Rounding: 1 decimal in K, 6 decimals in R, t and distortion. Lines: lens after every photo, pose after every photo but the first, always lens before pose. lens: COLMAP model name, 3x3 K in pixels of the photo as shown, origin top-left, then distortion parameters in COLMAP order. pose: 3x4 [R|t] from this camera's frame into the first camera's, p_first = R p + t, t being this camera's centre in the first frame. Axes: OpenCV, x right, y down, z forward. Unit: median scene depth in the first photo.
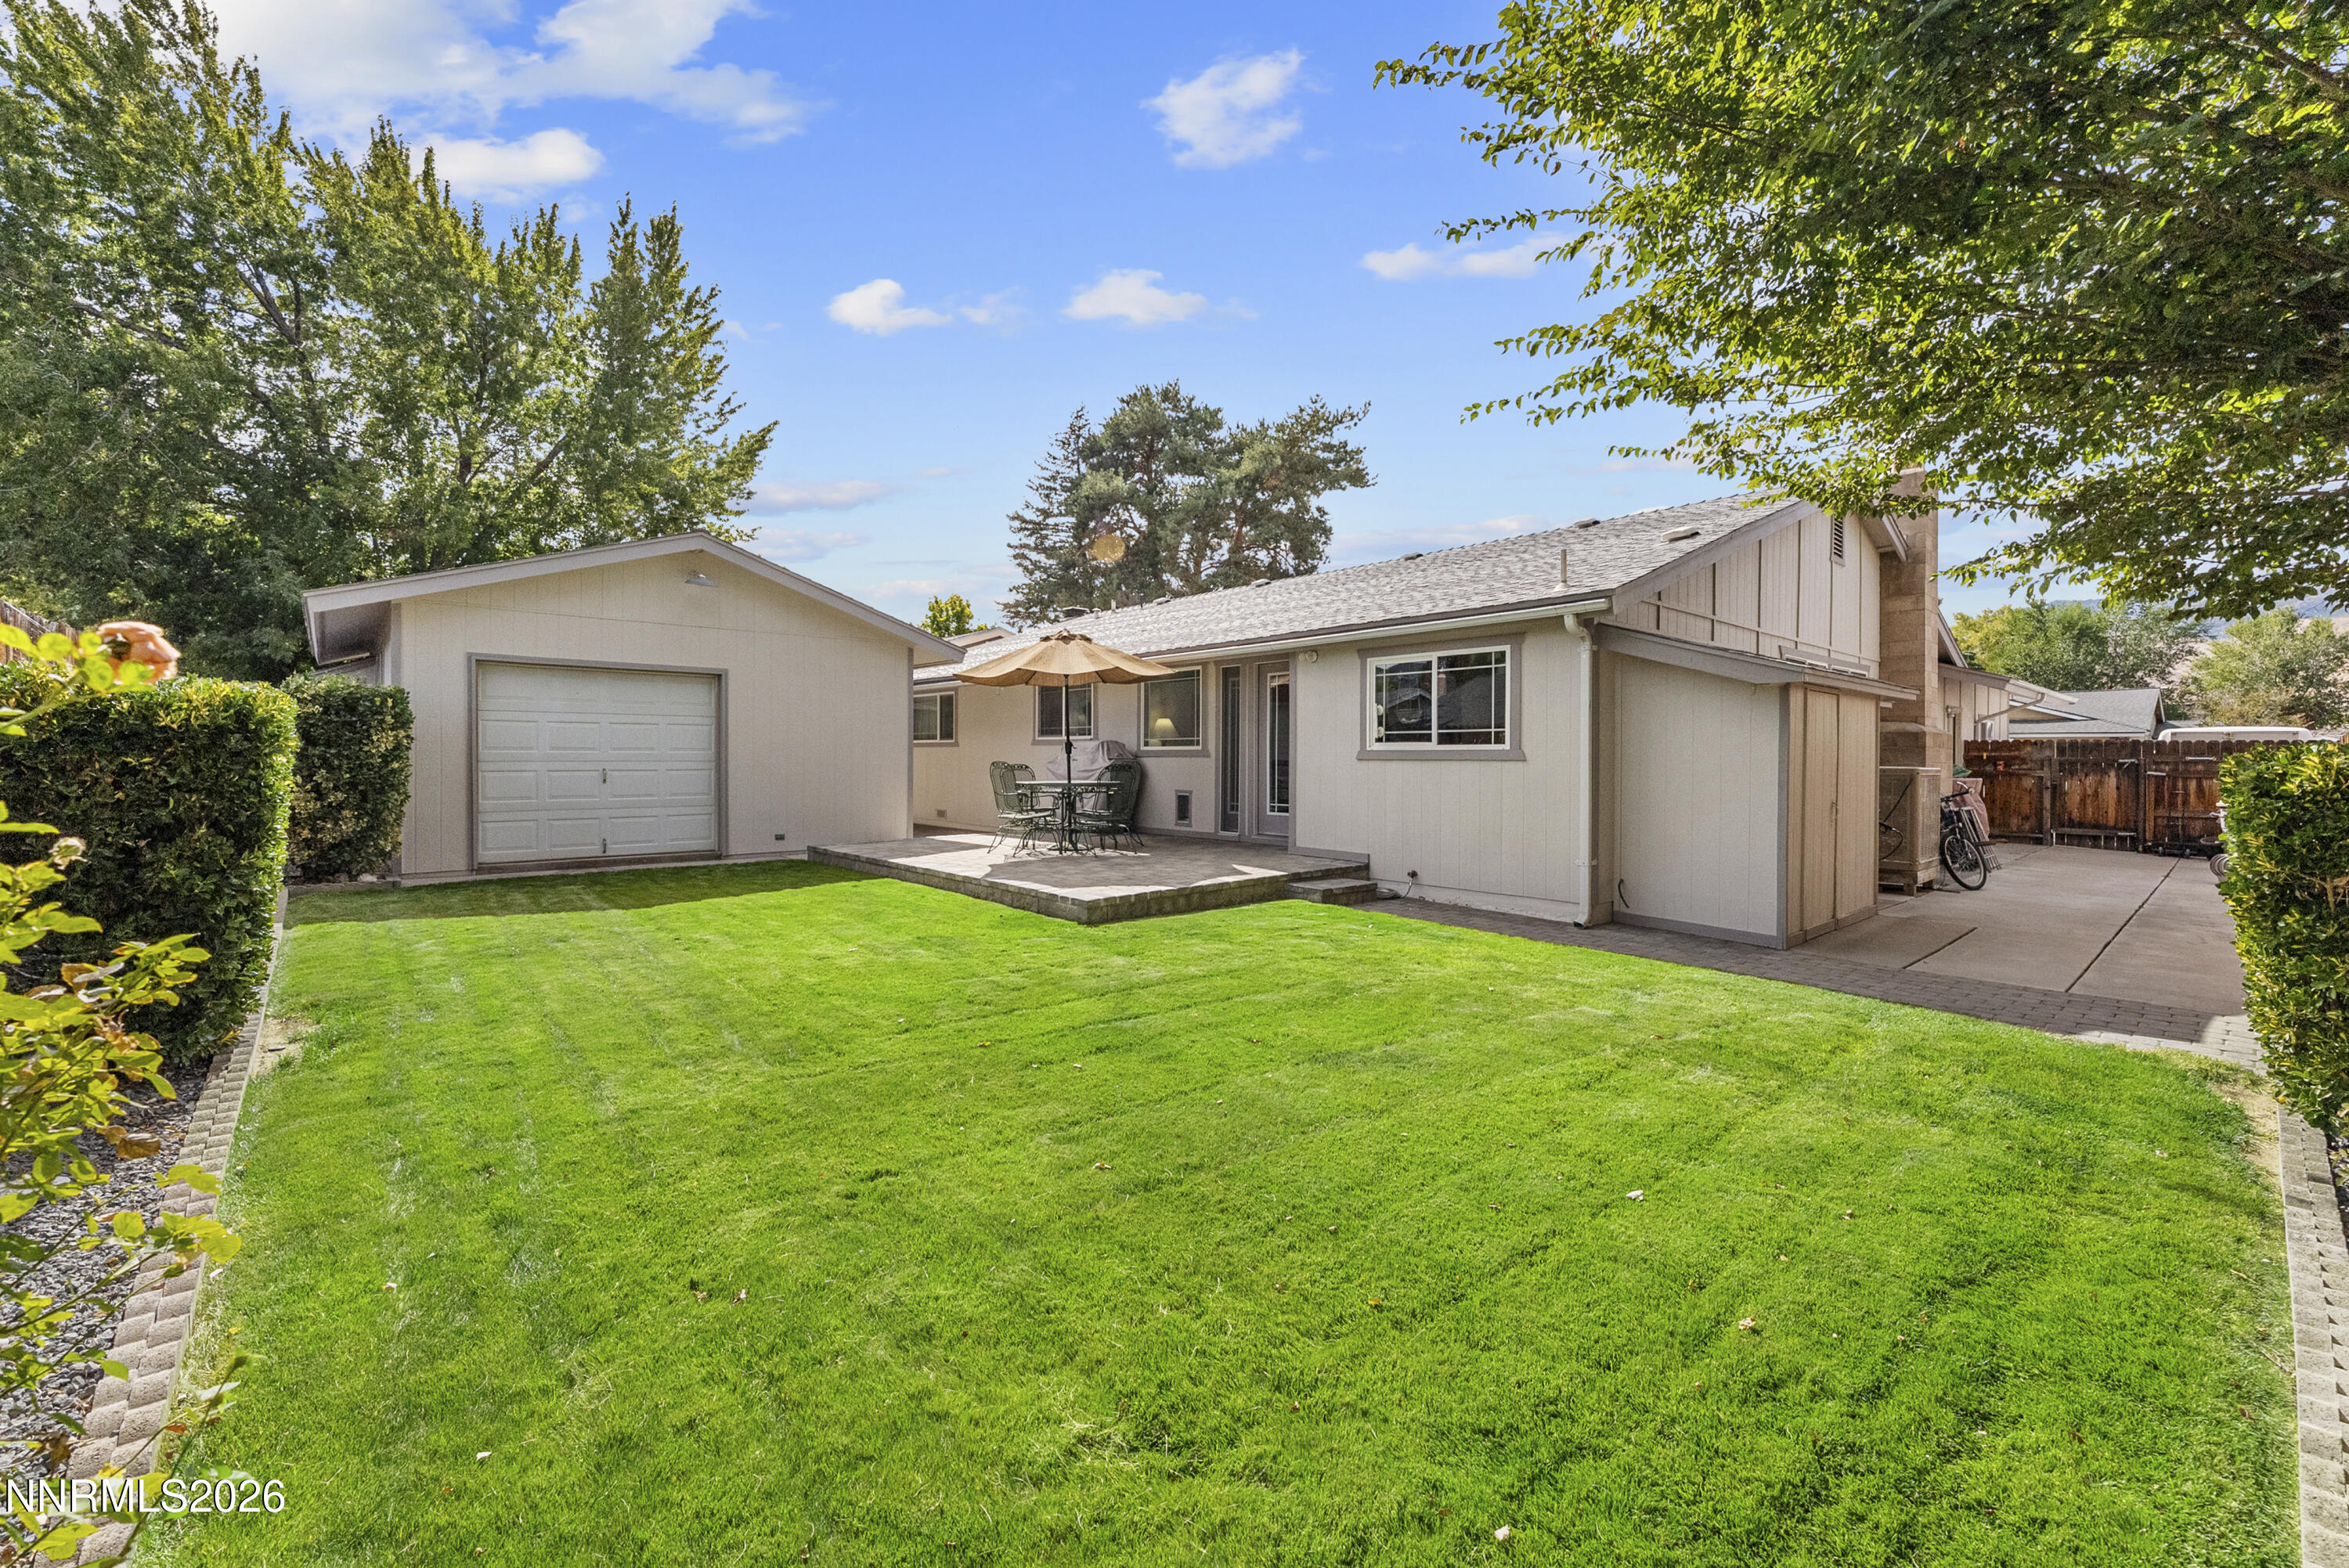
lens RADIAL K [[937.6, 0, 1204.2], [0, 937.6, 753.1], [0, 0, 1]] dist [0.001038, -0.000097]
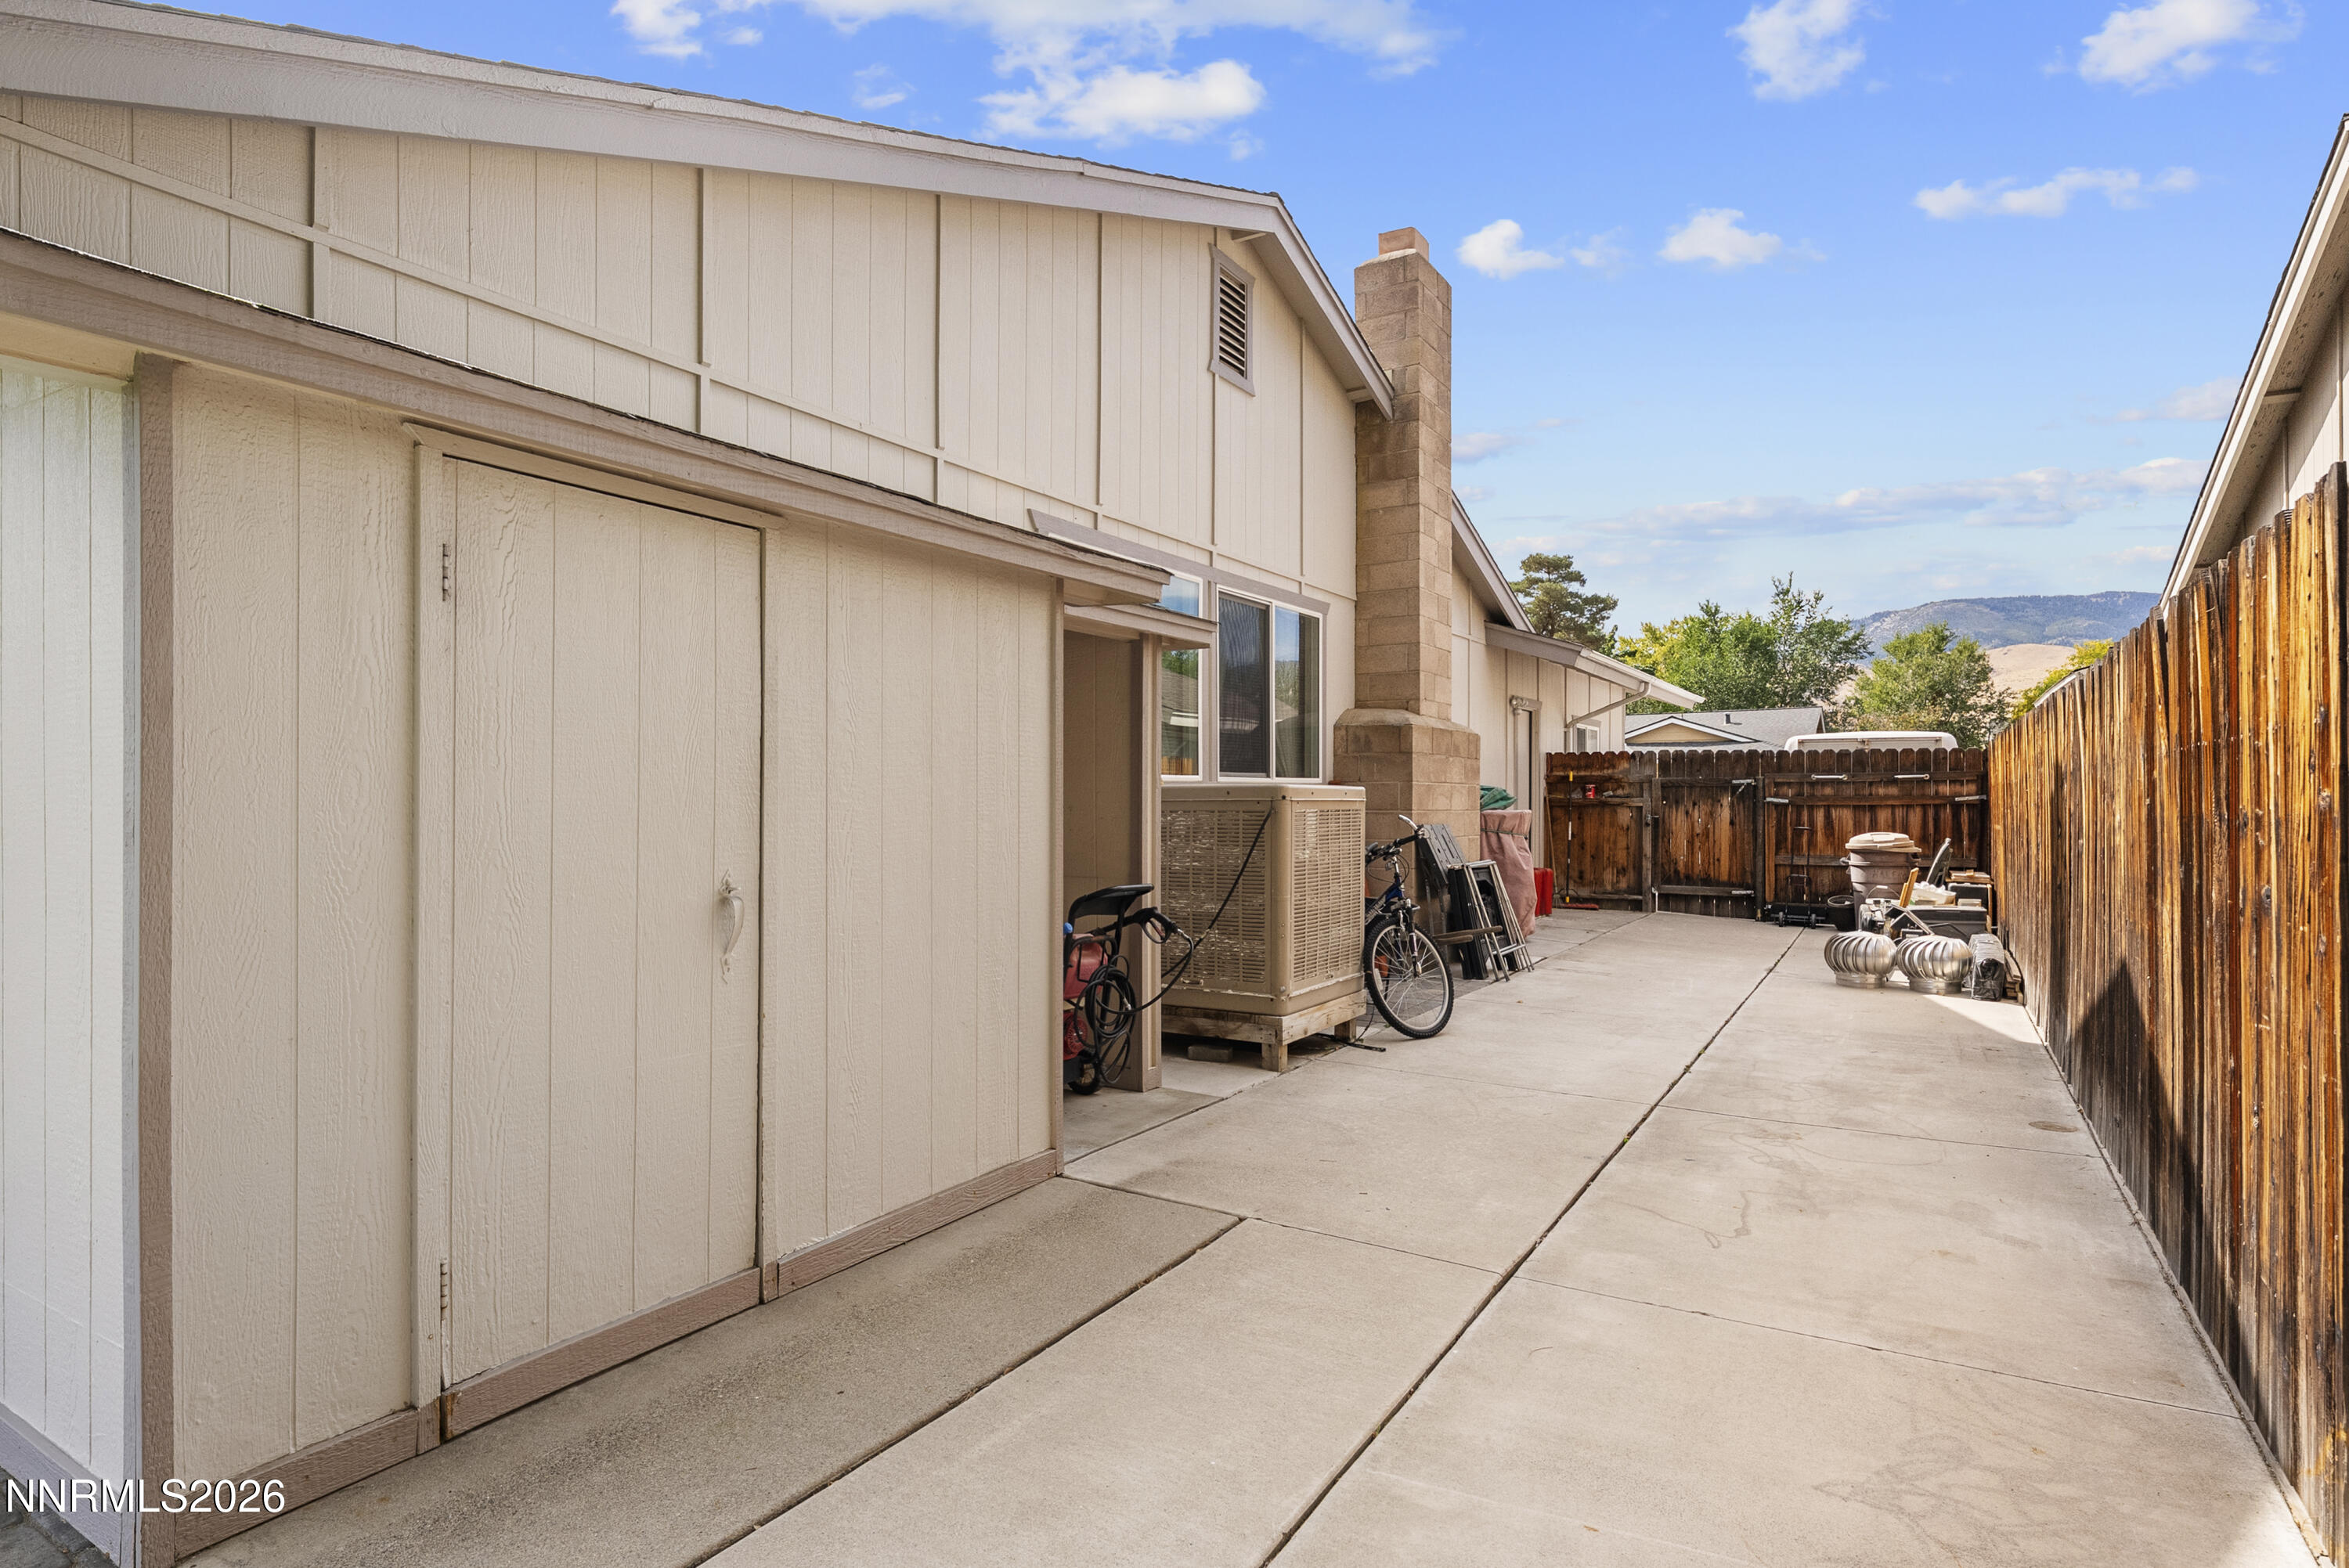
lens RADIAL K [[1225.8, 0, 1174.2], [0, 1225.8, 788.4], [0, 0, 1]] dist [0.004102, 0.000418]
pose [[0.955176, -0.005608, 0.295985, 0.329579], [0.006386, 0.999978, -0.001663, 0.011443], [-0.295969, 0.003478, 0.955191, 0.280116]]
